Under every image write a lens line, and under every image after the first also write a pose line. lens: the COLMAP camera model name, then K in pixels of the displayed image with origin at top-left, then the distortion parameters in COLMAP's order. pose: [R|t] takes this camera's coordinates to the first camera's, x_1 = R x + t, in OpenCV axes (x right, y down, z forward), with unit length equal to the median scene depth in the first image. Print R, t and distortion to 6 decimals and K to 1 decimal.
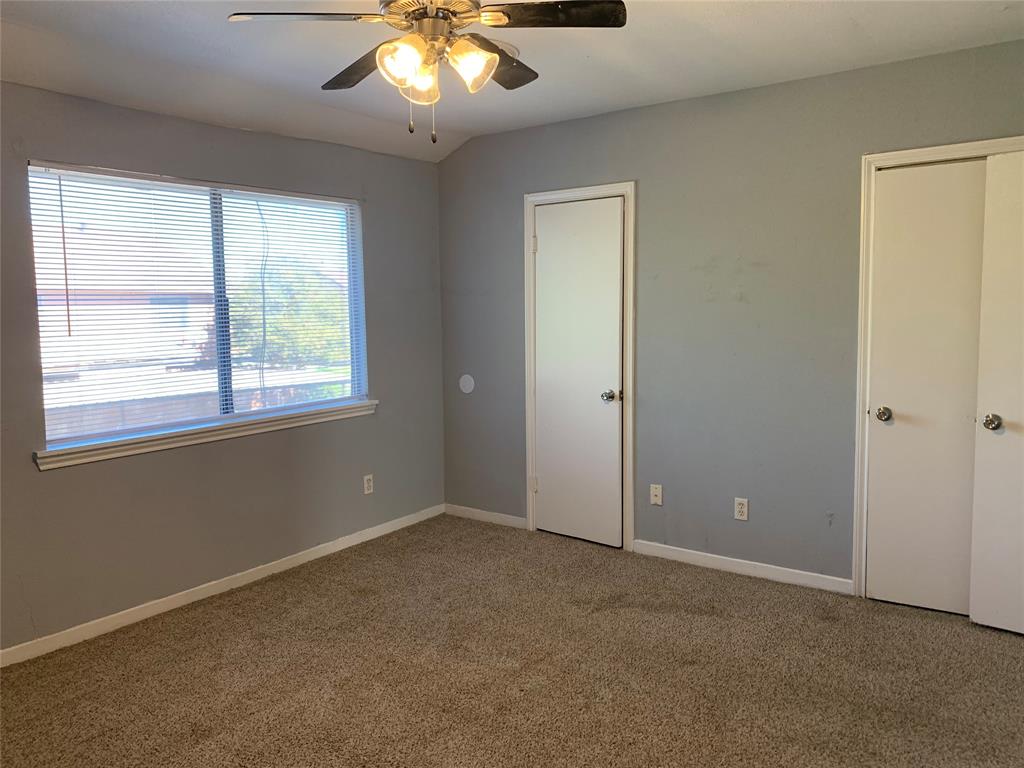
lens RADIAL K [[783.9, 0, 512.0], [0, 783.9, 383.2], [0, 0, 1]] dist [0.052718, -0.071387]
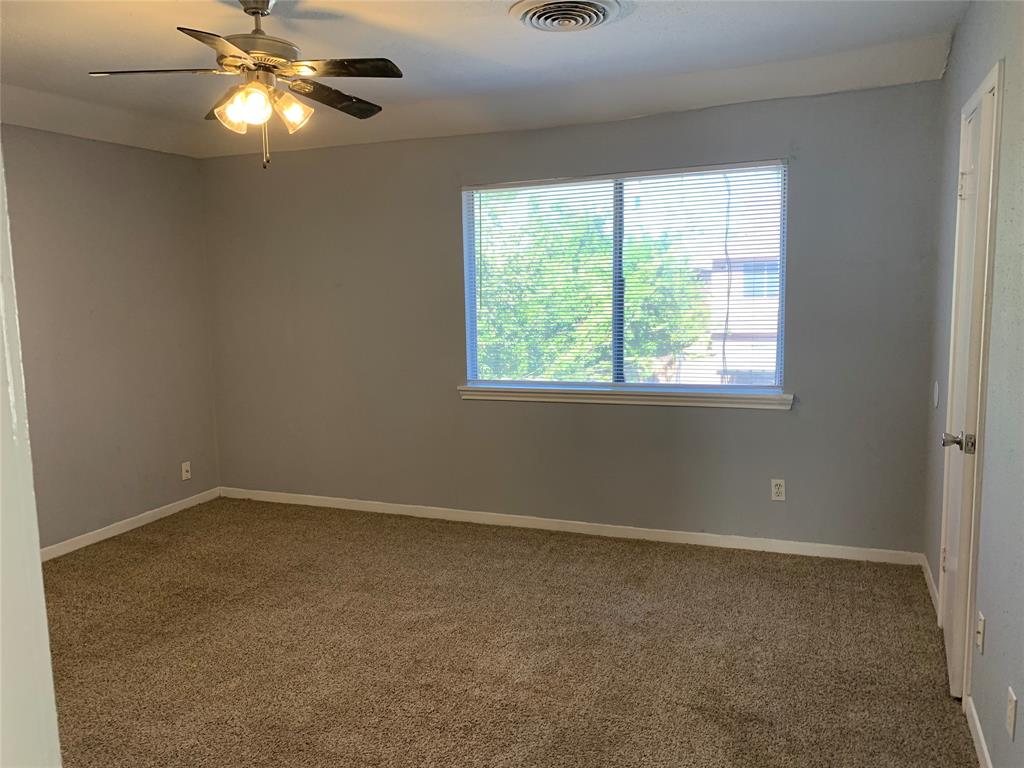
lens RADIAL K [[783.9, 0, 512.0], [0, 783.9, 383.1], [0, 0, 1]] dist [0.052718, -0.071387]
pose [[0.249626, 0.130597, -0.959496, 0.663250], [-0.081025, 0.990206, 0.113697, -0.074286], [0.964947, 0.049362, 0.257762, 0.569873]]
